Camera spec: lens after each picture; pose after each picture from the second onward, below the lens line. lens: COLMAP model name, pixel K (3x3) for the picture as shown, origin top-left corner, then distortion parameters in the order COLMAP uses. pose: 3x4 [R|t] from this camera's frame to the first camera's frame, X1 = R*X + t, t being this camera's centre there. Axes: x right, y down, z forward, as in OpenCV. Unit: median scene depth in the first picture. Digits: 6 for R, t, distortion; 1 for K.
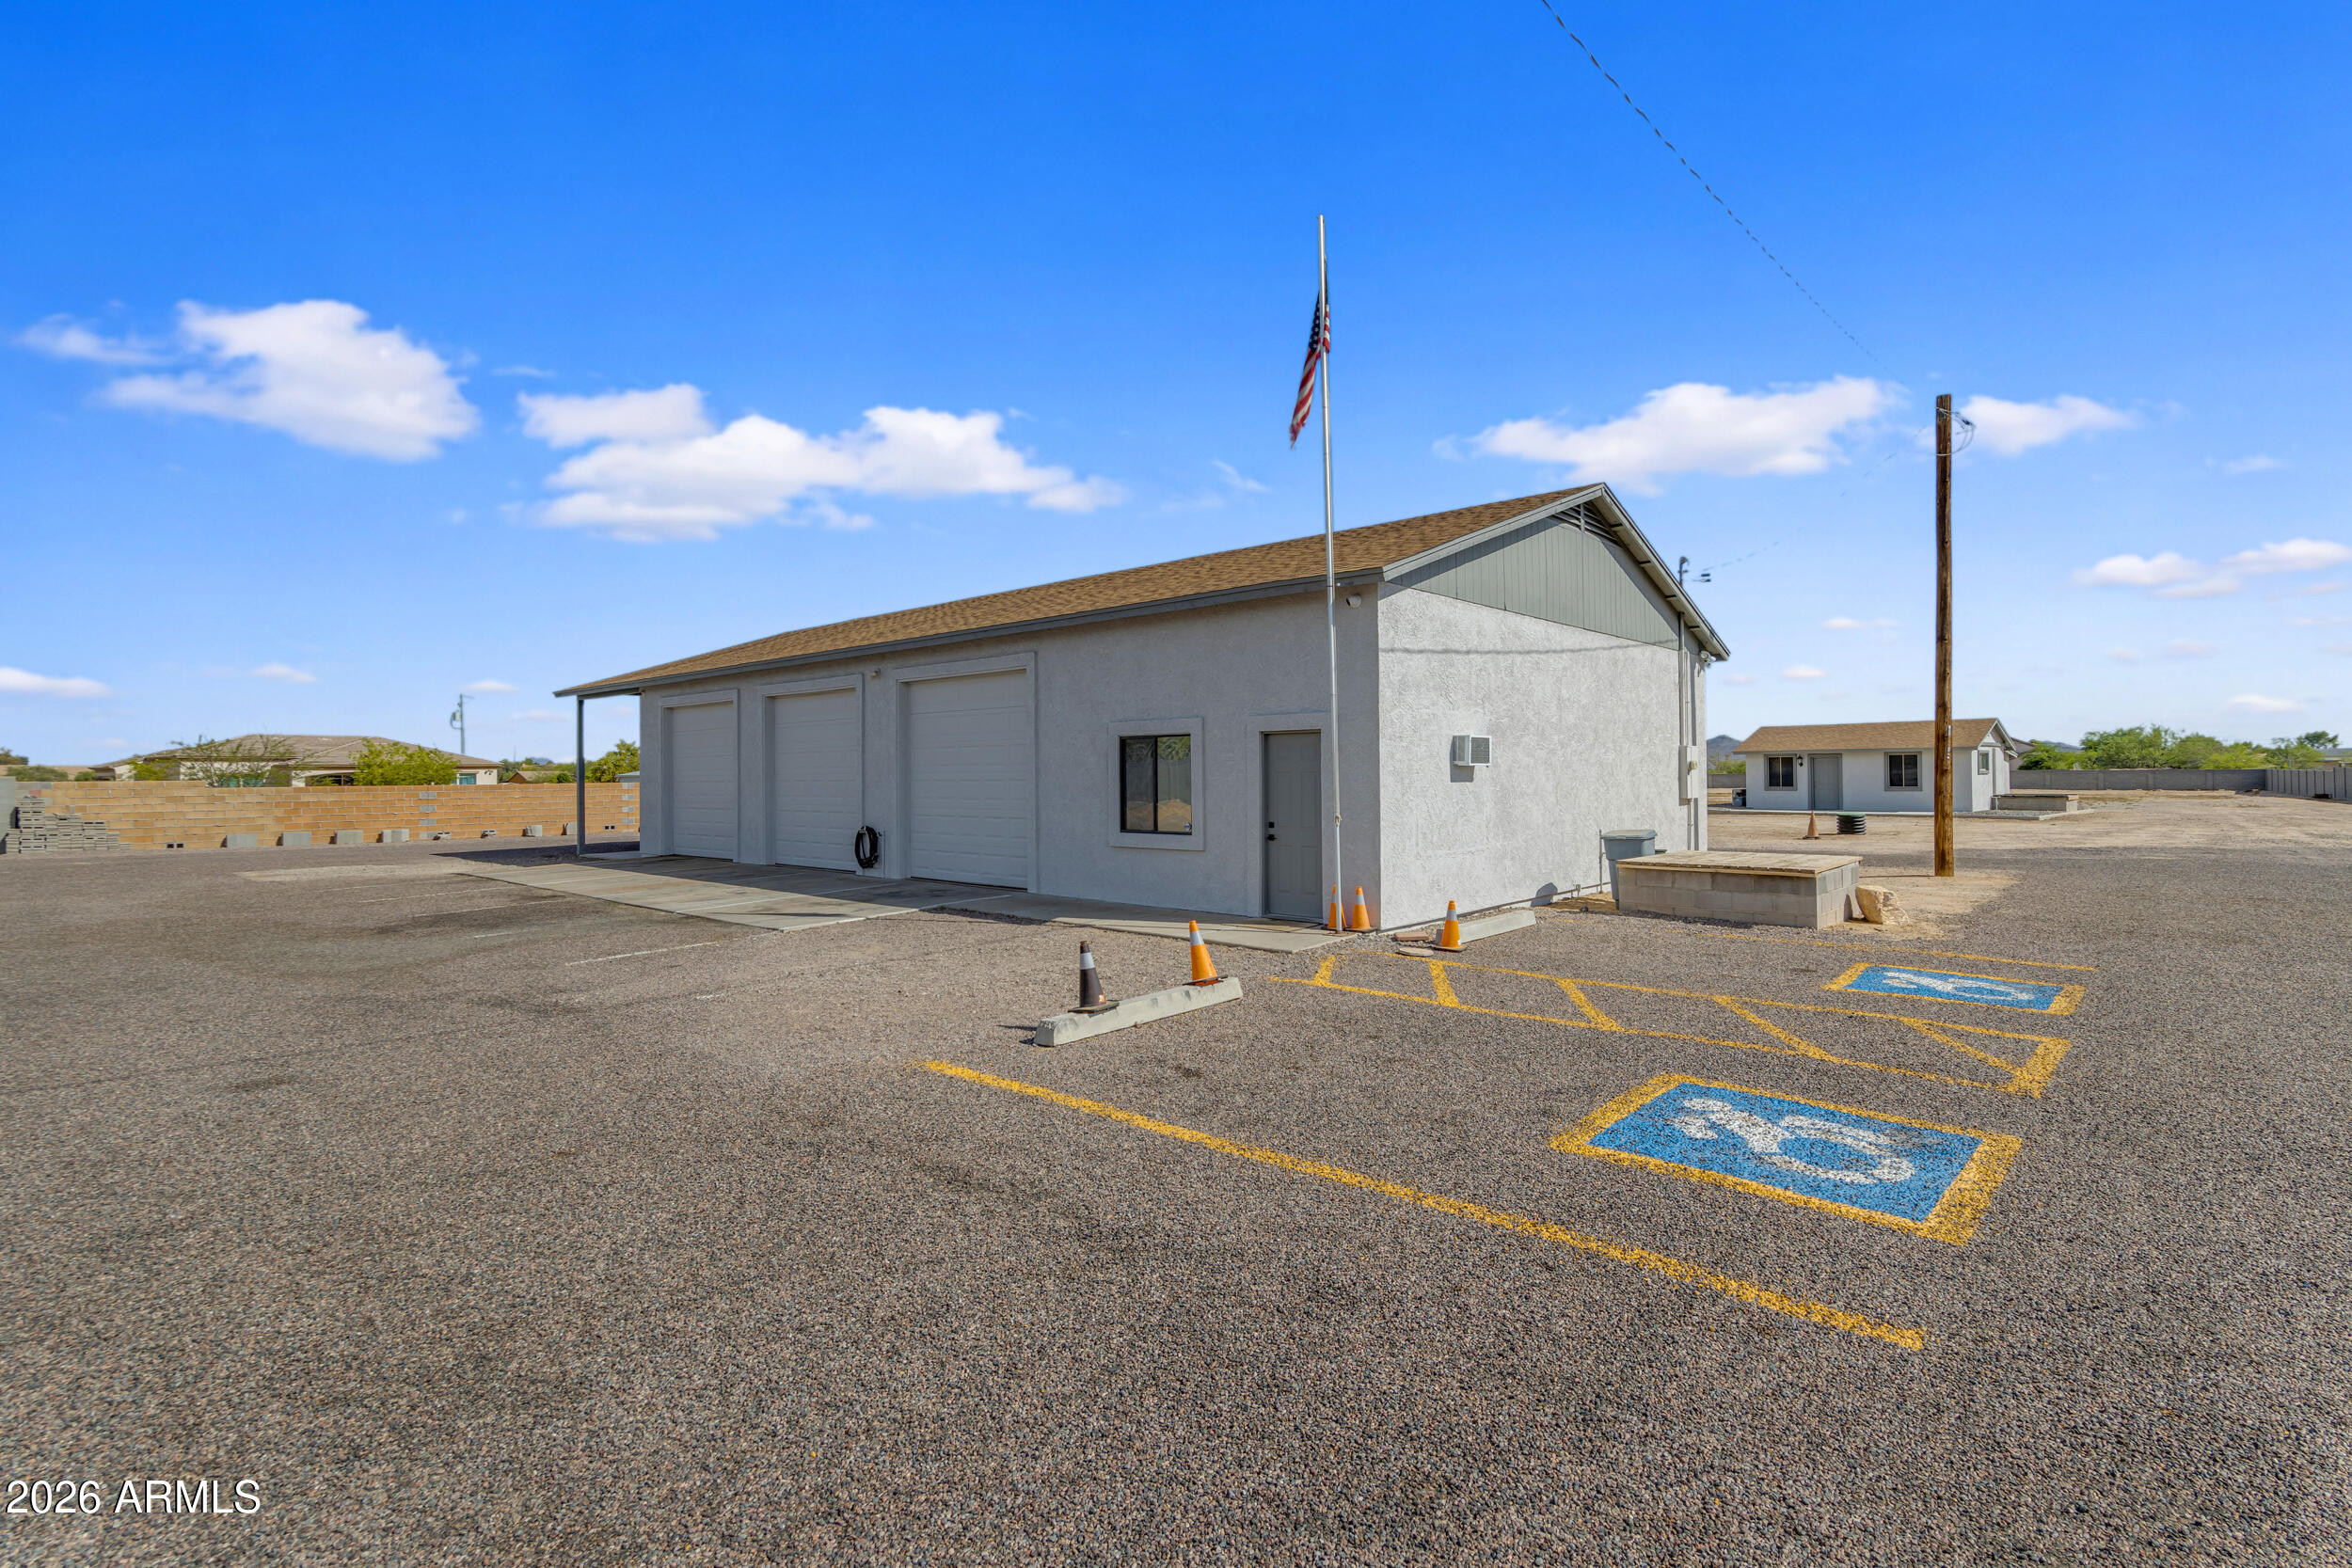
lens RADIAL K [[1085.7, 0, 1170.6], [0, 1085.7, 777.3], [0, 0, 1]] dist [0.000169, 0.000983]
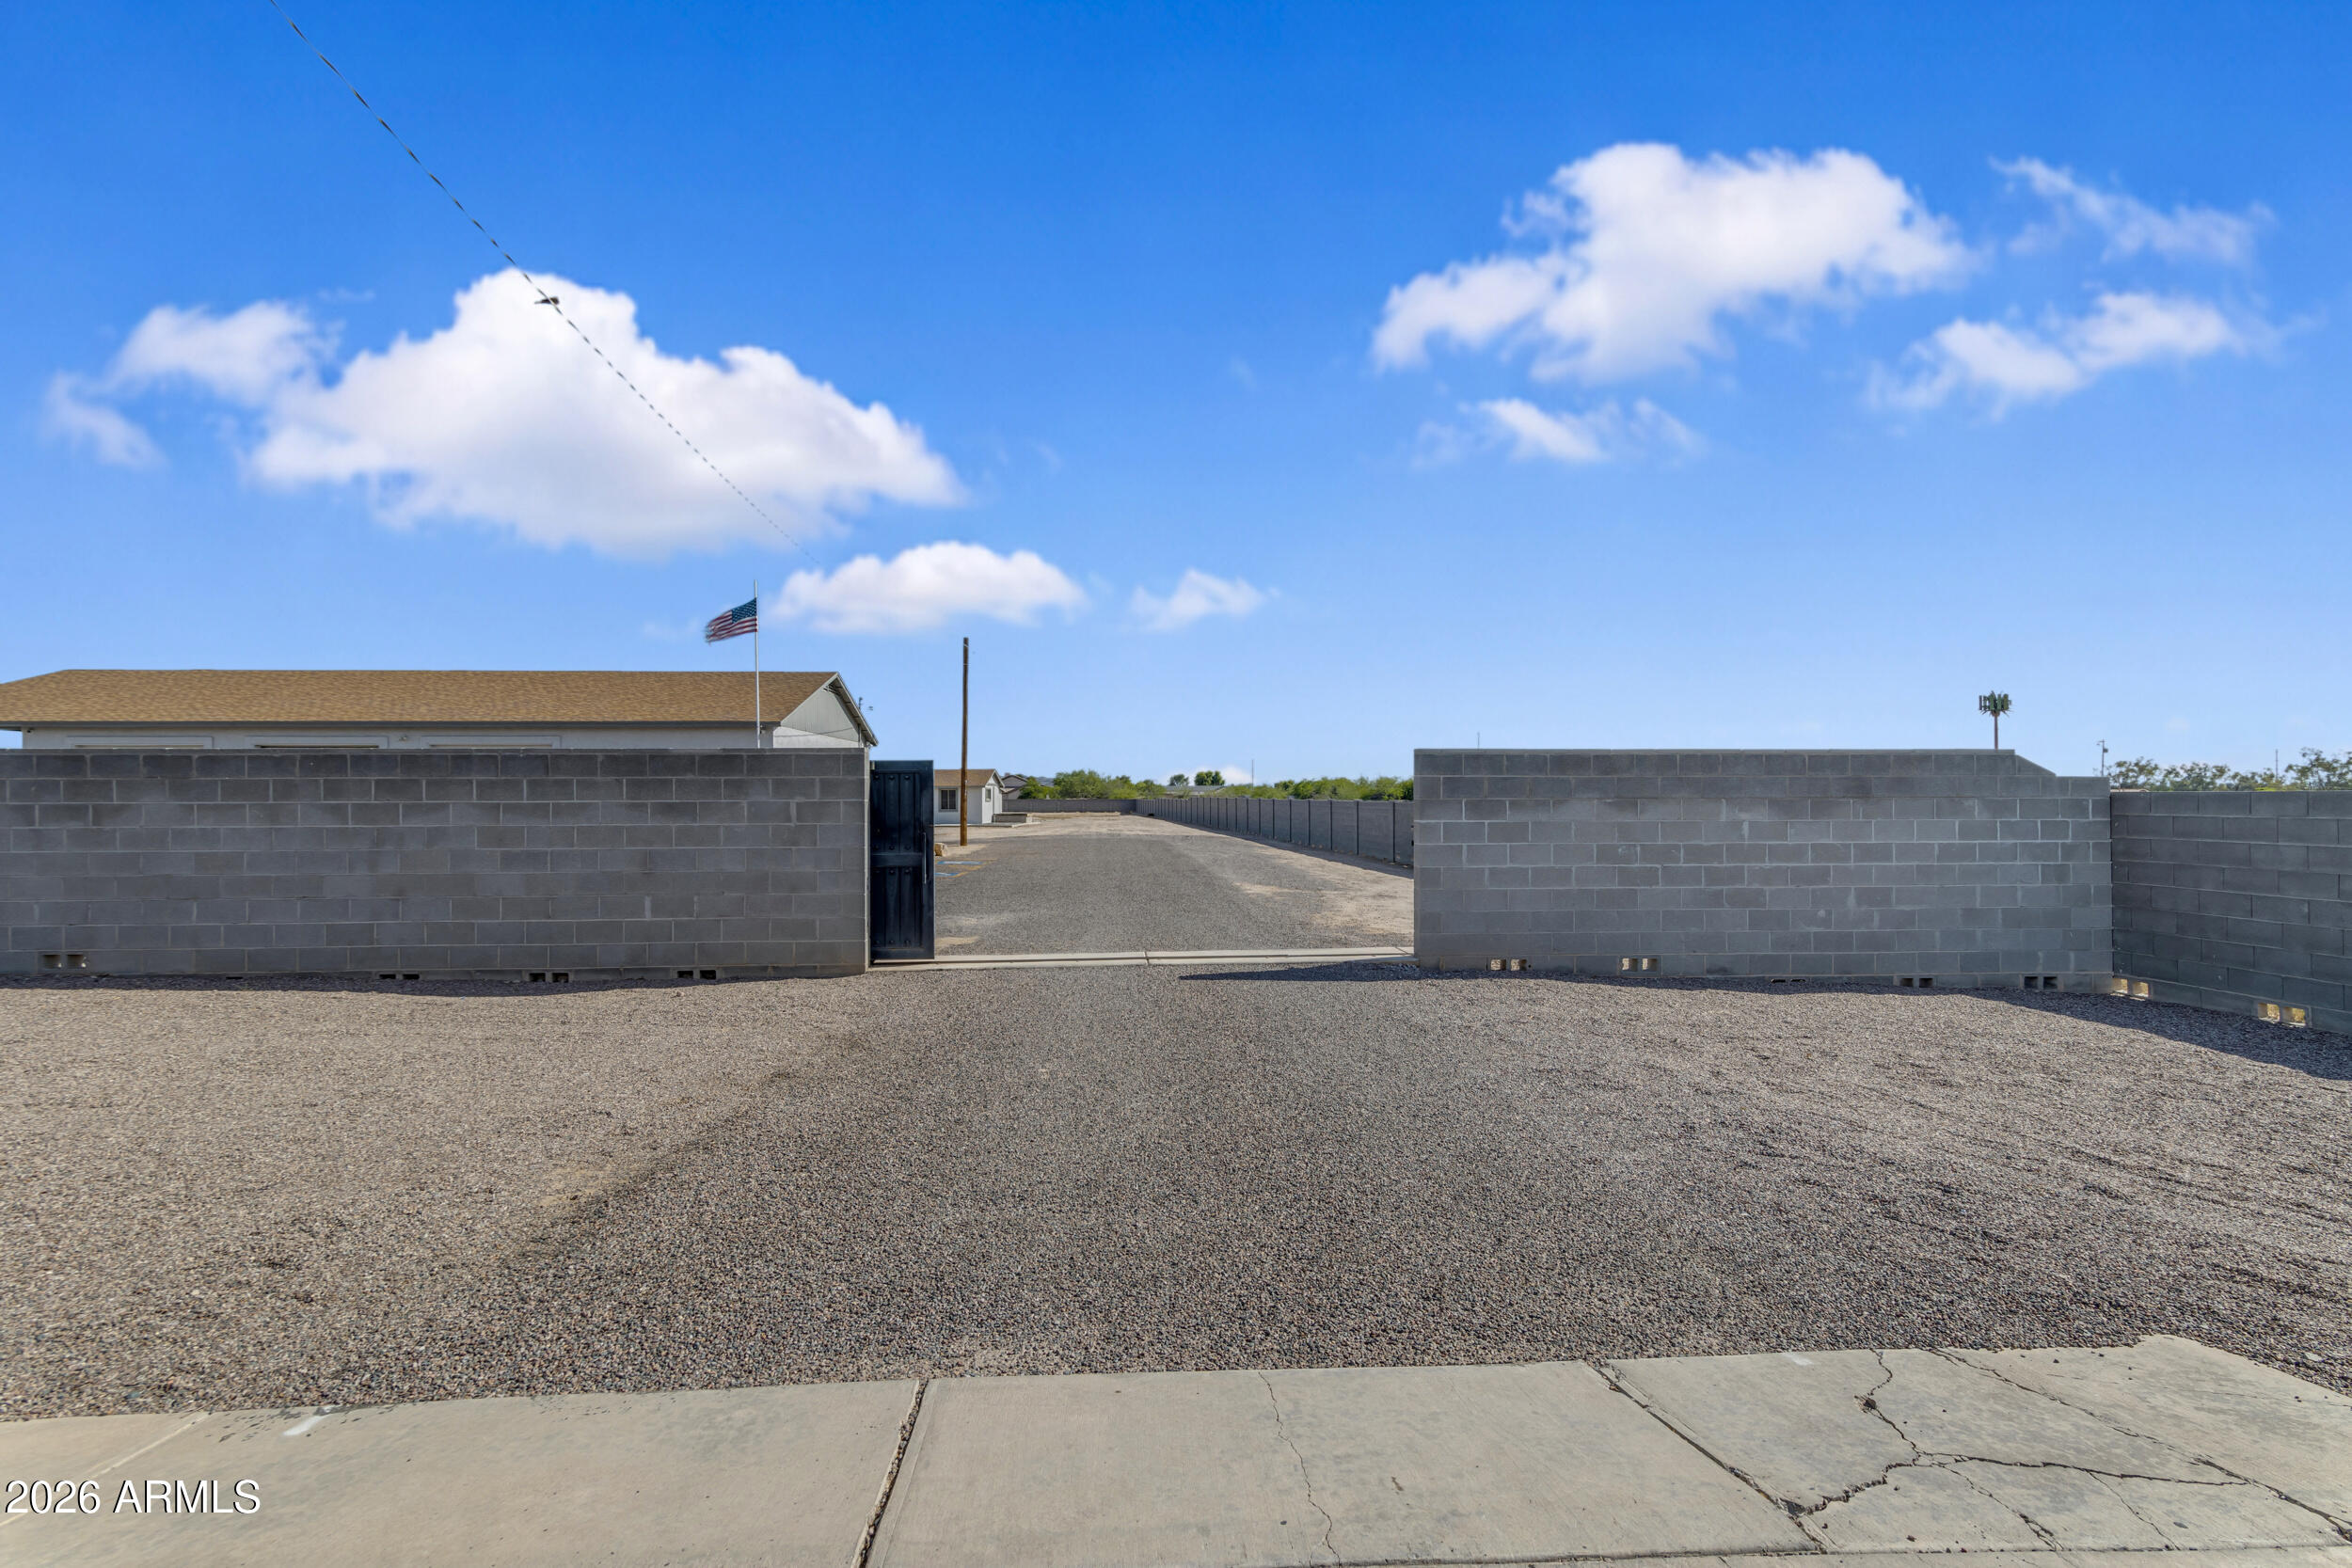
lens RADIAL K [[1085.7, 0, 1165.4], [0, 1085.7, 782.9], [0, 0, 1]] dist [0.000169, 0.000983]
pose [[0.702487, 0.016835, 0.711497, -0.252279], [-0.004034, 0.999798, -0.019674, 0.000416], [-0.711685, 0.010951, 0.702413, -0.371713]]
